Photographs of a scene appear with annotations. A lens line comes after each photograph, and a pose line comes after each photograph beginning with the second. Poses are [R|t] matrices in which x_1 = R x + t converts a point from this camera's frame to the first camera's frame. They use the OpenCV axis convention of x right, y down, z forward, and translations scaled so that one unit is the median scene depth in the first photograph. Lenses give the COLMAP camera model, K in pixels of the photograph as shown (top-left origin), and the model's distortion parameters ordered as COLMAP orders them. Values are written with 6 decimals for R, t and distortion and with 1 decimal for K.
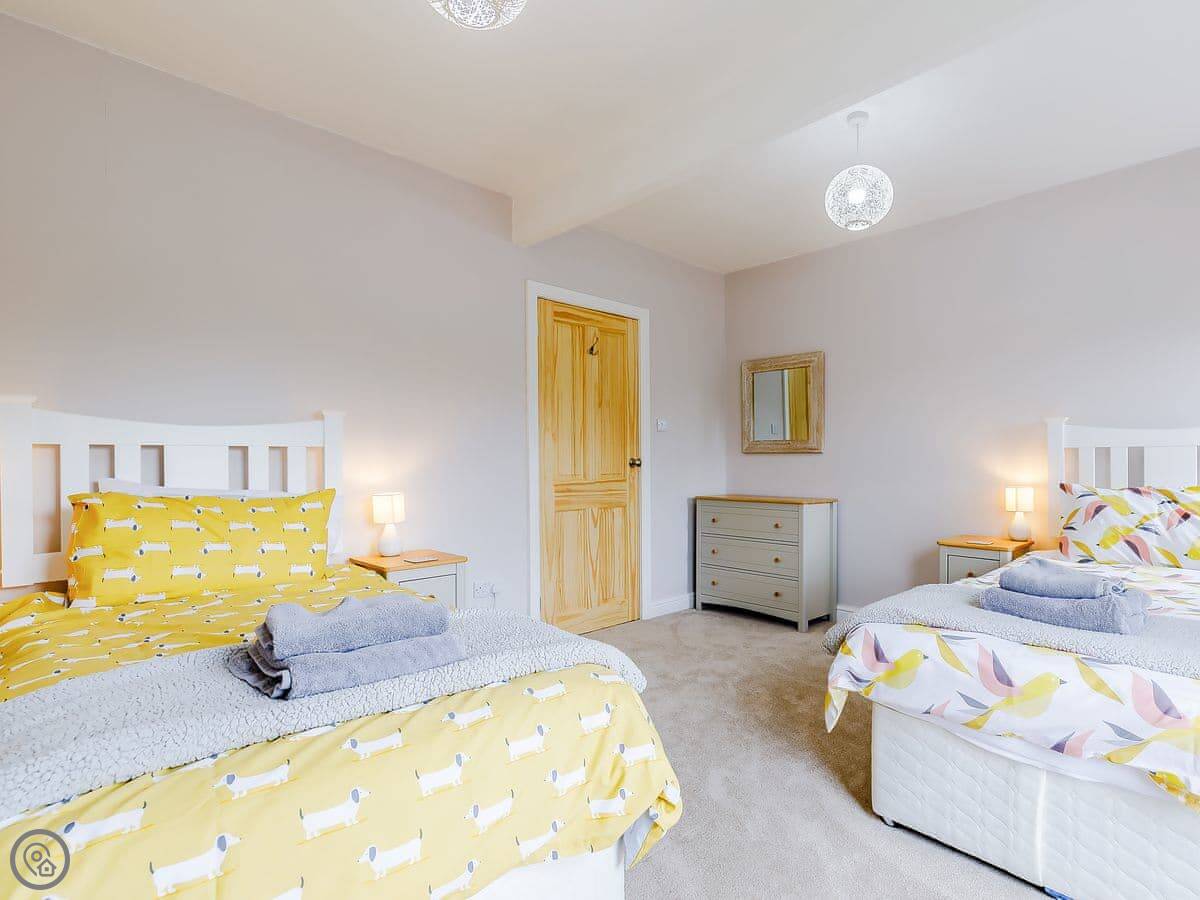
lens RADIAL K [[632.0, 0, 643.6], [0, 632.0, 459.6], [0, 0, 1]] dist [0.003542, 0.000133]
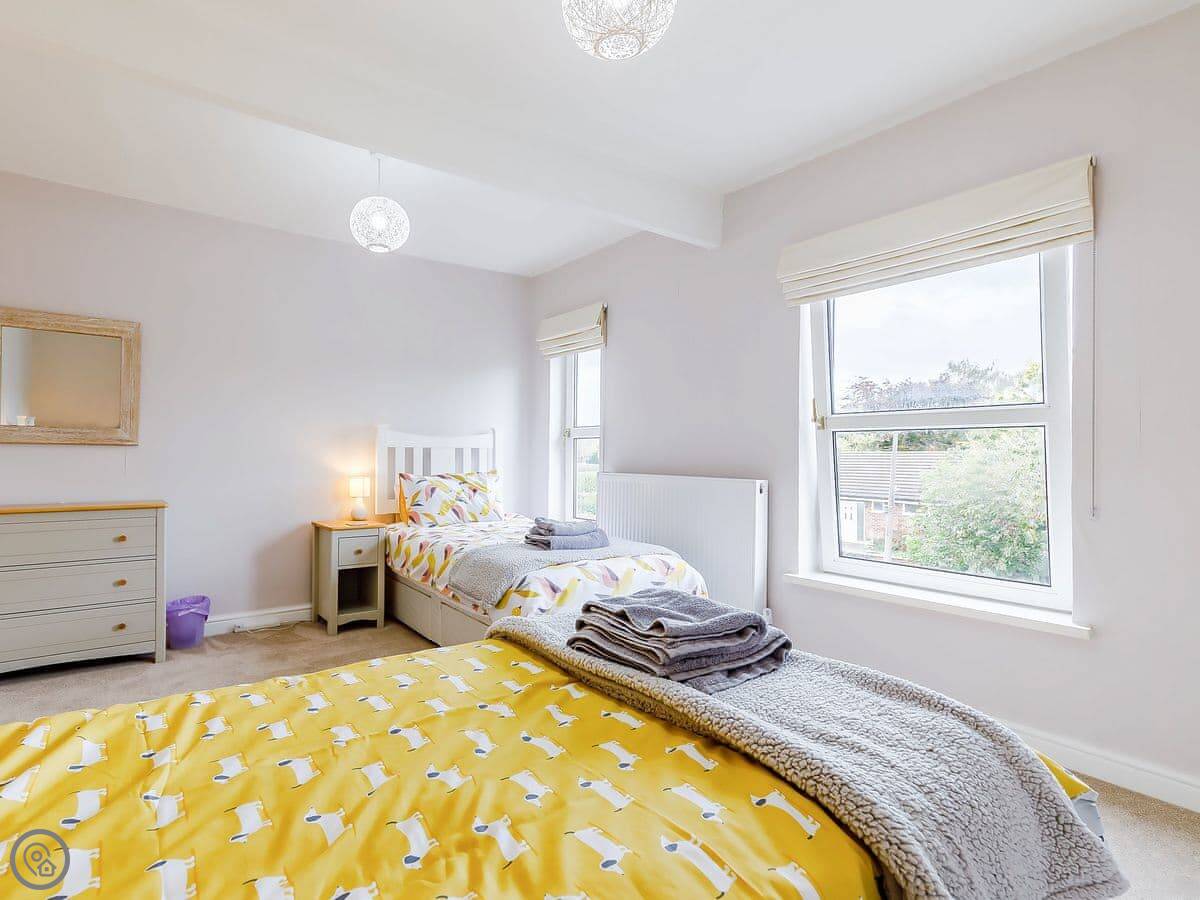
lens RADIAL K [[614.0, 0, 600.0], [0, 614.0, 450.0], [0, 0, 1]] dist [0.003185, 0.000174]
pose [[0.116870, 0.010703, 0.993090, -0.643182], [-0.009857, 0.999905, -0.009616, -0.004669], [-0.993098, -0.008665, 0.116964, 0.441128]]
